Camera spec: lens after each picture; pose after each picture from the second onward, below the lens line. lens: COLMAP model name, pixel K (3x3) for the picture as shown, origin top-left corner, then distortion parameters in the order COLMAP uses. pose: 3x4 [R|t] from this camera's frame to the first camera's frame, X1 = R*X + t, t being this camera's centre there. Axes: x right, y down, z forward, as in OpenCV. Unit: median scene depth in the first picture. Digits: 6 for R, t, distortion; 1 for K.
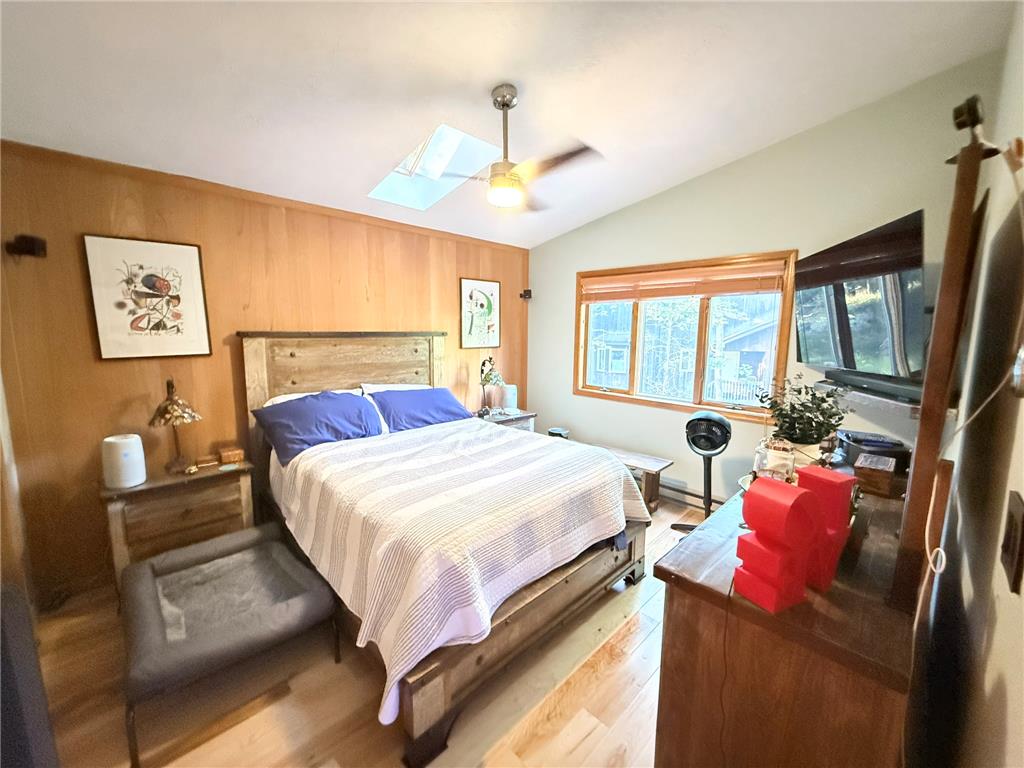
lens RADIAL K [[409.3, 0, 512.3], [0, 409.3, 383.7], [0, 0, 1]] dist [0.001472, -0.000771]
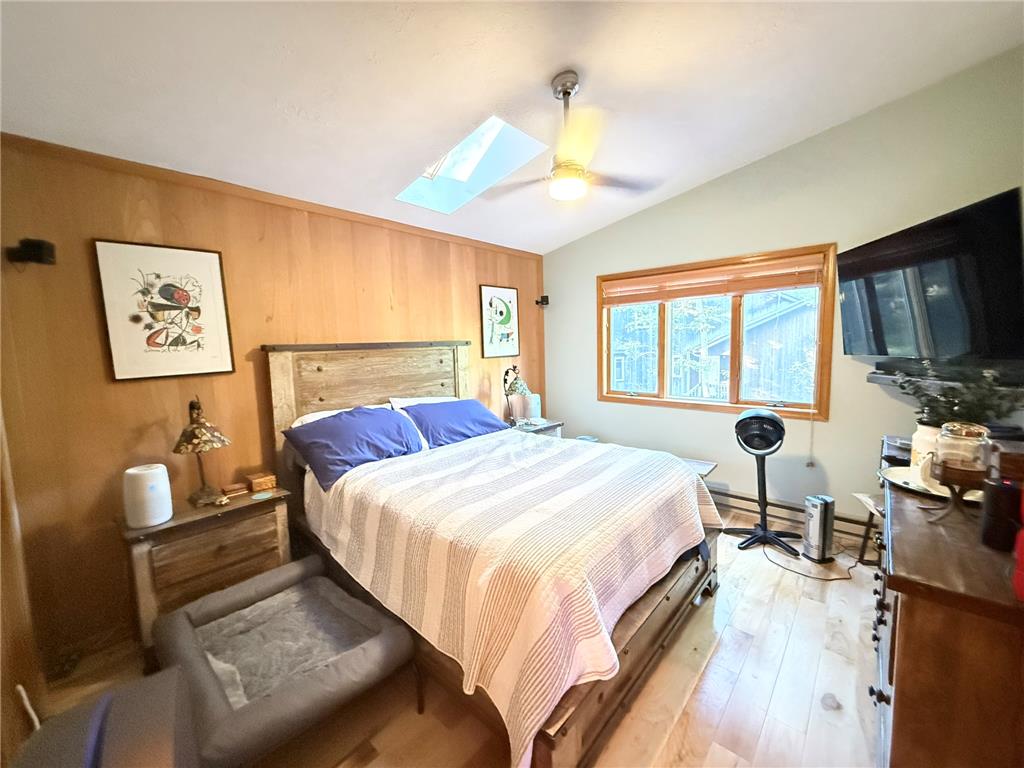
lens RADIAL K [[409.3, 0, 511.7], [0, 409.3, 383.6], [0, 0, 1]] dist [0.001472, -0.000771]
pose [[0.997413, -0.043133, 0.057497, -0.189261], [0.045094, 0.998429, -0.033244, 0.014185], [-0.055973, 0.035751, 0.997792, 0.069636]]
